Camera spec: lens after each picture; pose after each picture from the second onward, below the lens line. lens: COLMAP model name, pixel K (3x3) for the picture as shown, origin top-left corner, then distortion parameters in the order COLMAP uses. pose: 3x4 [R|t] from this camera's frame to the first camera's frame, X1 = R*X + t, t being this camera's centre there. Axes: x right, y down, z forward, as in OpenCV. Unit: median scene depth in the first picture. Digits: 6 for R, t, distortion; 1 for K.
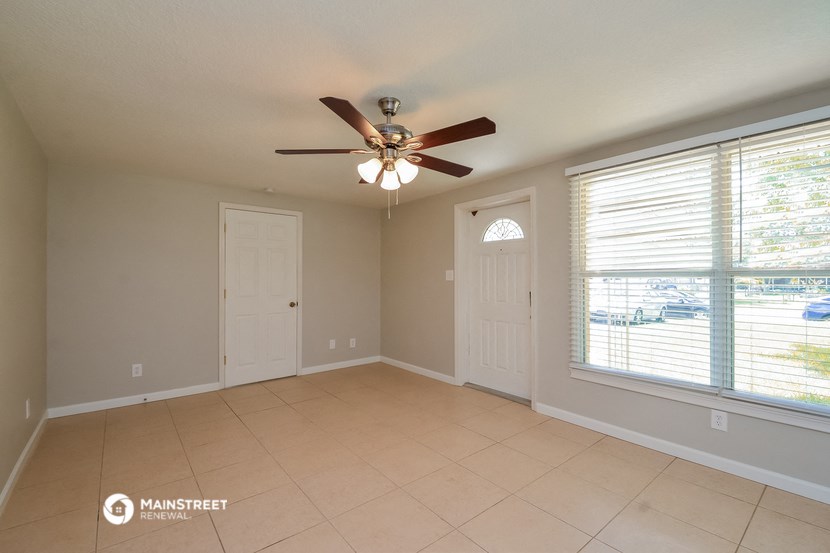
lens RADIAL K [[370.3, 0, 426.9], [0, 370.3, 279.5], [0, 0, 1]] dist [0.001263, -0.000317]
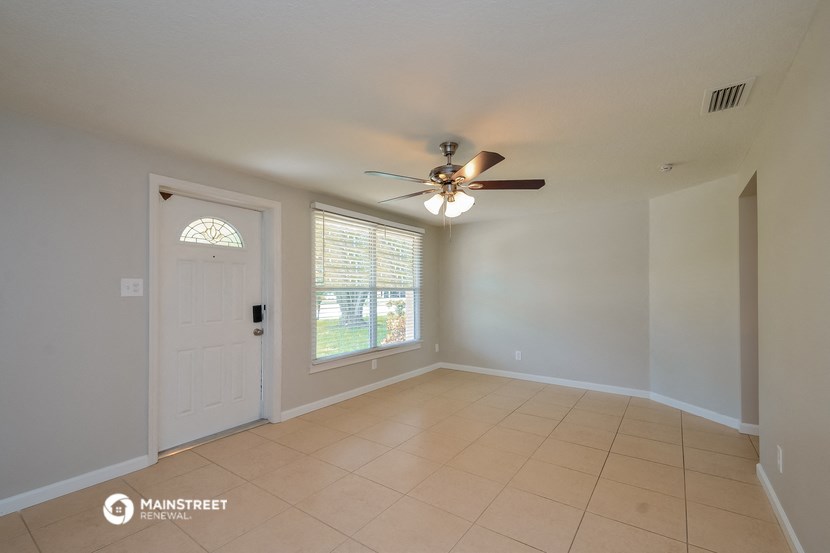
lens RADIAL K [[354.6, 0, 414.6], [0, 354.6, 287.6], [0, 0, 1]] dist [0.000466, -0.000045]
pose [[-0.261317, 0.007550, 0.965224, -0.732789], [0.002117, 0.999971, -0.007248, -0.007415], [-0.965251, 0.000149, -0.261325, 0.873912]]
